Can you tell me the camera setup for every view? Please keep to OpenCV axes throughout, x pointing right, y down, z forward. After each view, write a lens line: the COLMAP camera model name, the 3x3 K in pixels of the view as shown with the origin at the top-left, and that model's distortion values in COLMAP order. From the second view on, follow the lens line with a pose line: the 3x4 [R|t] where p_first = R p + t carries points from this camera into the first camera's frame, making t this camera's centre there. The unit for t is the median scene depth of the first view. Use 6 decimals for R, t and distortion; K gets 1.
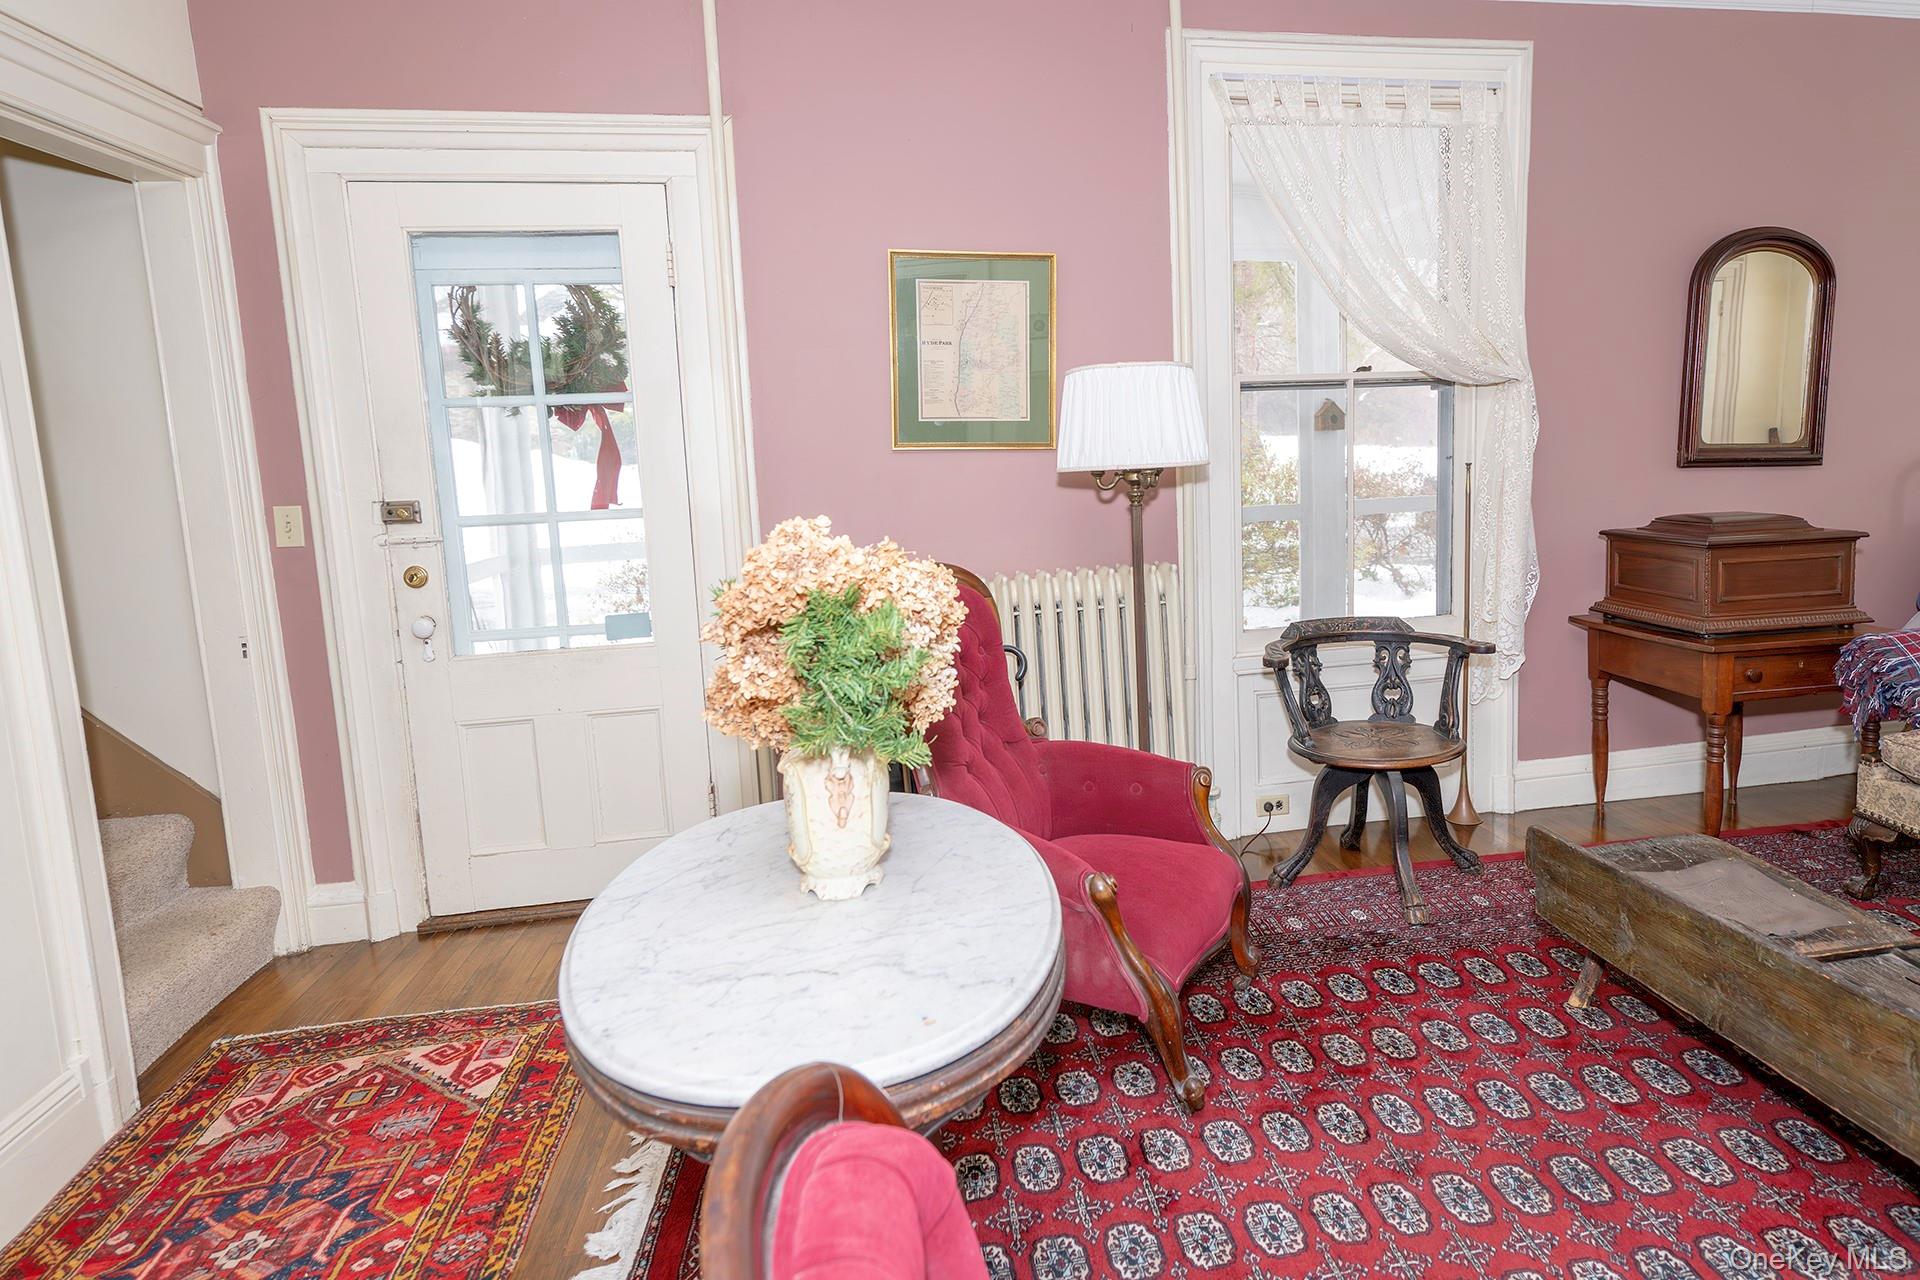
lens RADIAL K [[1161.5, 0, 962.1], [0, 1161.5, 619.1], [0, 0, 1]] dist [0.003410, 0.000194]
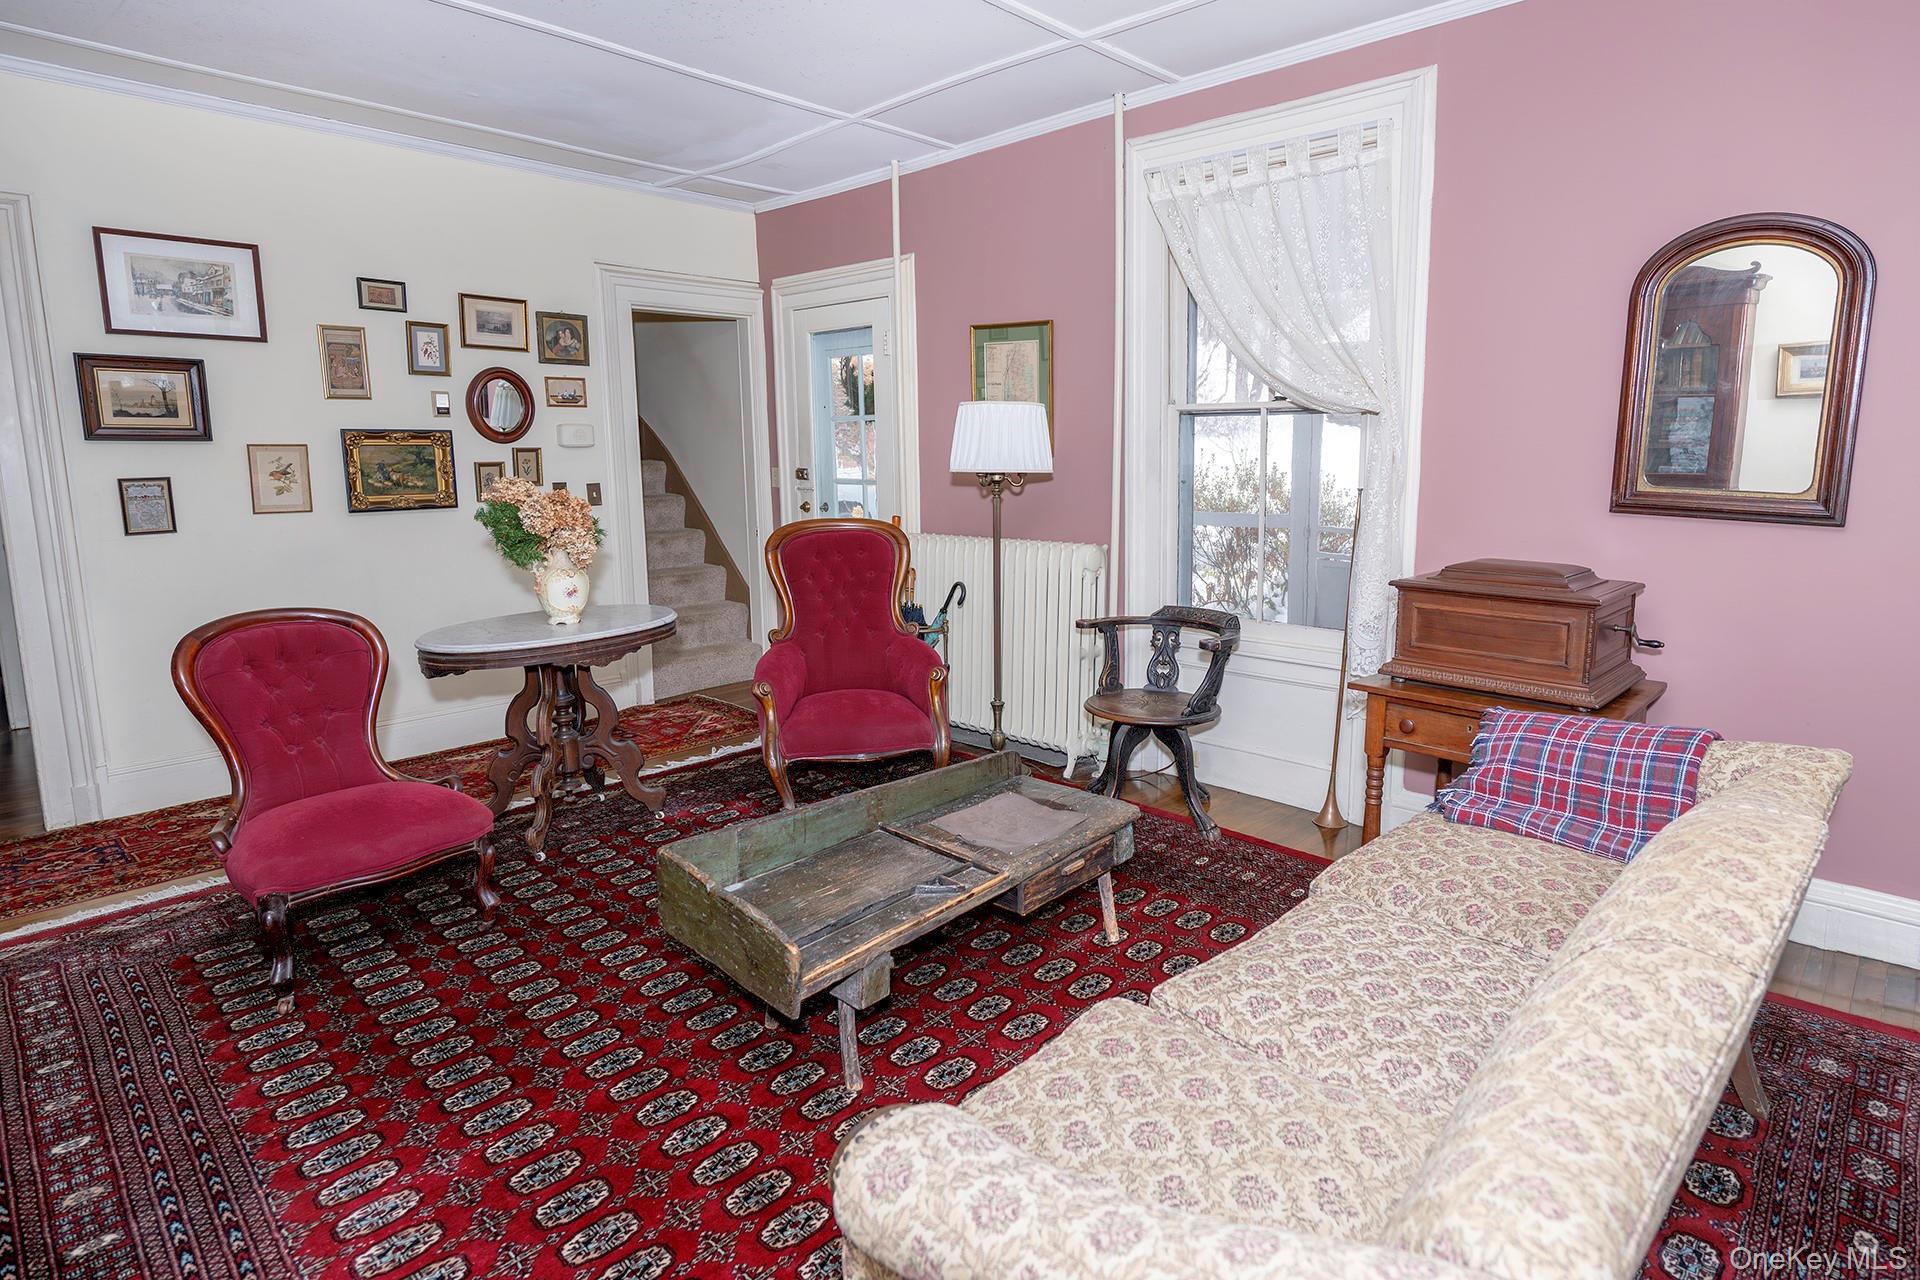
lens RADIAL K [[1010.0, 0, 960.0], [0, 1010.0, 640.0], [0, 0, 1]] dist [-0.000906, -0.000110]
pose [[0.565321, 0.190567, -0.802556, 1.102627], [-0.142743, 0.980870, 0.132359, -0.077240], [0.812426, 0.039734, 0.581708, 0.205171]]
